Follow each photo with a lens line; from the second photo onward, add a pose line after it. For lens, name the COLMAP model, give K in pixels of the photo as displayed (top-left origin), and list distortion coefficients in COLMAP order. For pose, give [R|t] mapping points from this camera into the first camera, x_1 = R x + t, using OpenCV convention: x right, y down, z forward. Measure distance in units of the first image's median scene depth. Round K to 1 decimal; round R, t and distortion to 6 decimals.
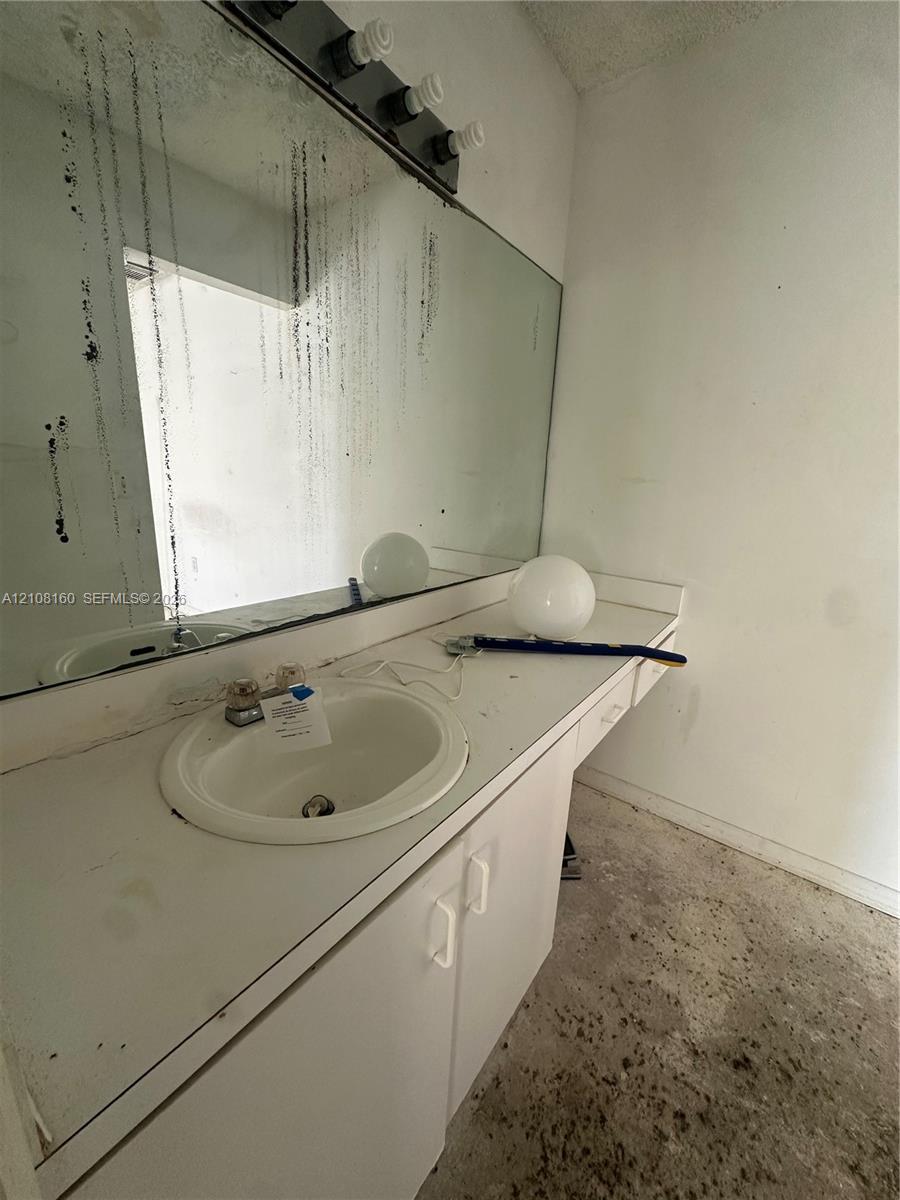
lens RADIAL K [[479.3, 0, 448.7], [0, 479.3, 598.6], [0, 0, 1]] dist [-0.006261, 0.001147]
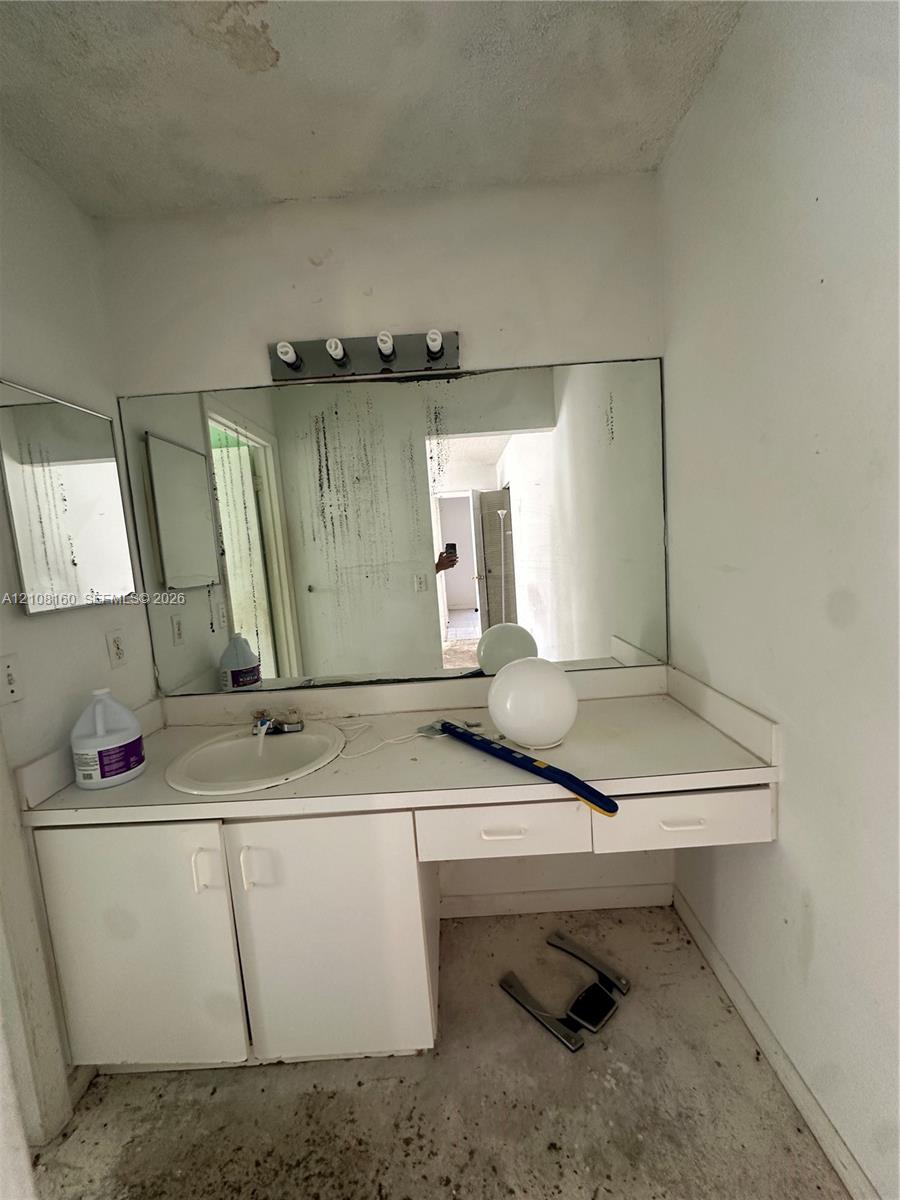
lens RADIAL K [[479.3, 0, 450.0], [0, 479.3, 599.8], [0, 0, 1]] dist [-0.006261, 0.001147]
pose [[0.594164, 0.001666, -0.804342, 1.122733], [-0.109219, 0.990903, -0.078627, -0.138800], [0.796894, 0.134567, 0.588941, 0.333264]]
